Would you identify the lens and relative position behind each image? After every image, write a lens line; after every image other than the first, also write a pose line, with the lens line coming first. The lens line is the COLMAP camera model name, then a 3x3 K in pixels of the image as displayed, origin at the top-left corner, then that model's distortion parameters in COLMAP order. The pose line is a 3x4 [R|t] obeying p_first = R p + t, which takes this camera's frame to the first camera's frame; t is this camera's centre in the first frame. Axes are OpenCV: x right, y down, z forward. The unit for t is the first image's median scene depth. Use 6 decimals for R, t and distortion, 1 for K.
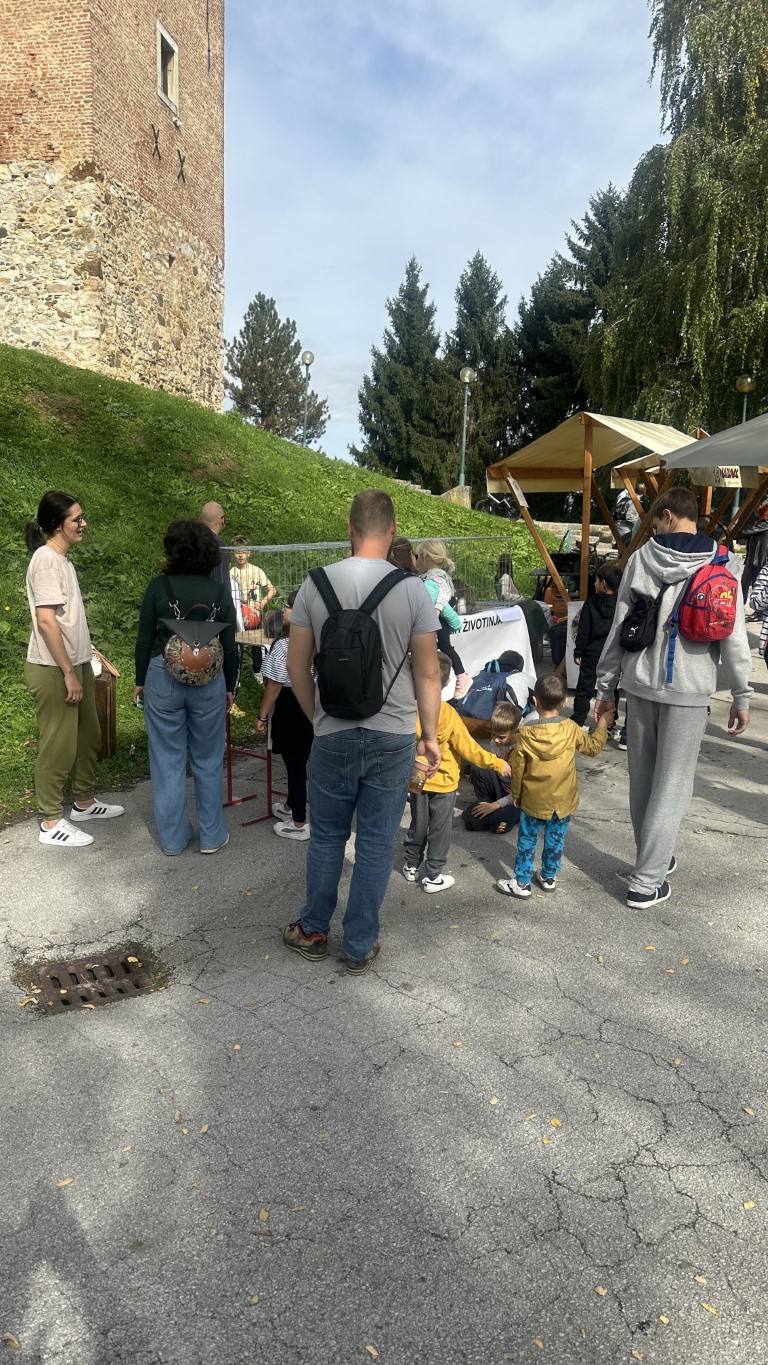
lens RADIAL K [[982.6, 0, 367.3], [0, 982.6, 690.3], [0, 0, 1]] dist [0.004376, -0.000823]
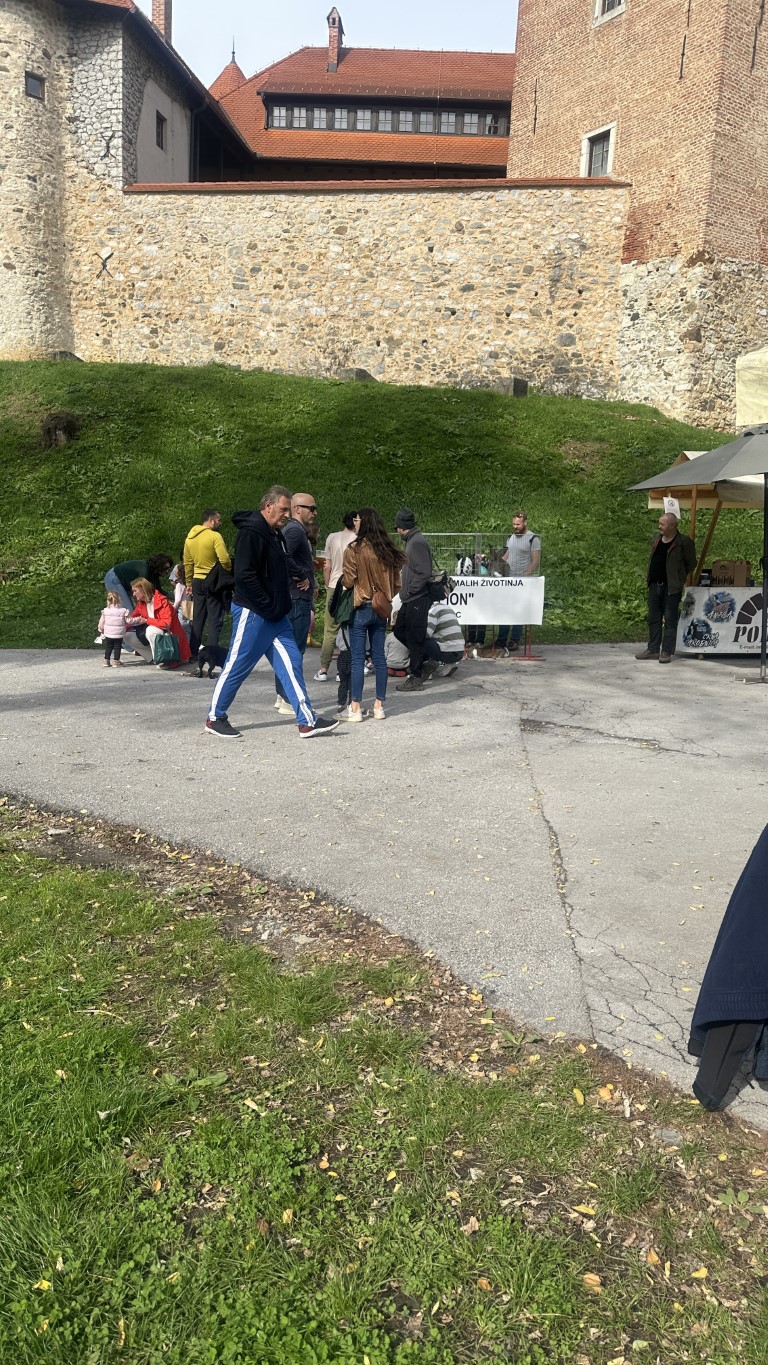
lens RADIAL K [[966.7, 0, 378.4], [0, 966.7, 686.6], [0, 0, 1]] dist [0.040456, -0.042717]
pose [[0.680970, 0.130834, -0.720529, 0.395146], [-0.149187, 0.988062, 0.038416, 0.025932], [0.716954, 0.081334, 0.692359, -0.108146]]
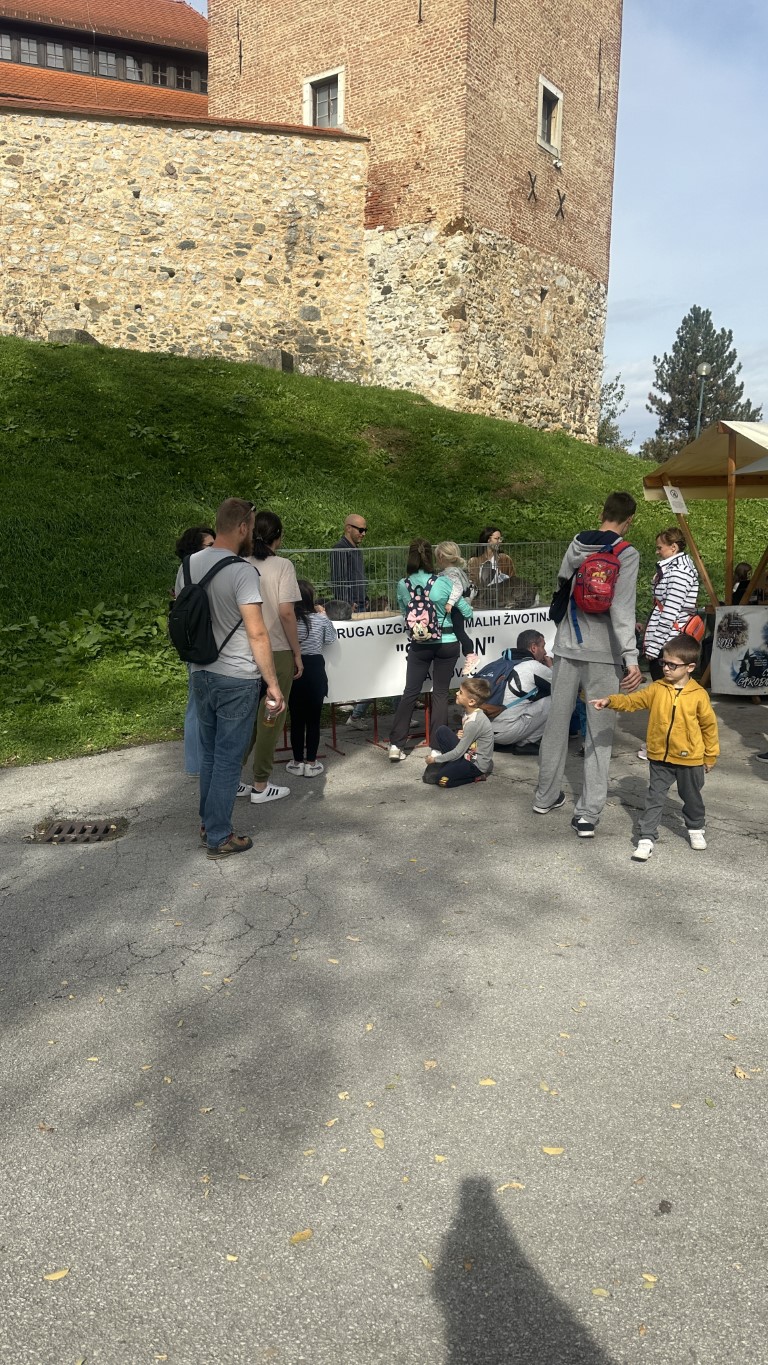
lens RADIAL K [[966.7, 0, 378.4], [0, 966.7, 686.6], [0, 0, 1]] dist [0.040456, -0.042717]
pose [[0.899686, 0.057954, -0.432673, 0.143364], [-0.065871, 0.997823, -0.003318, 0.008516], [0.431539, 0.031486, 0.901545, -0.027816]]
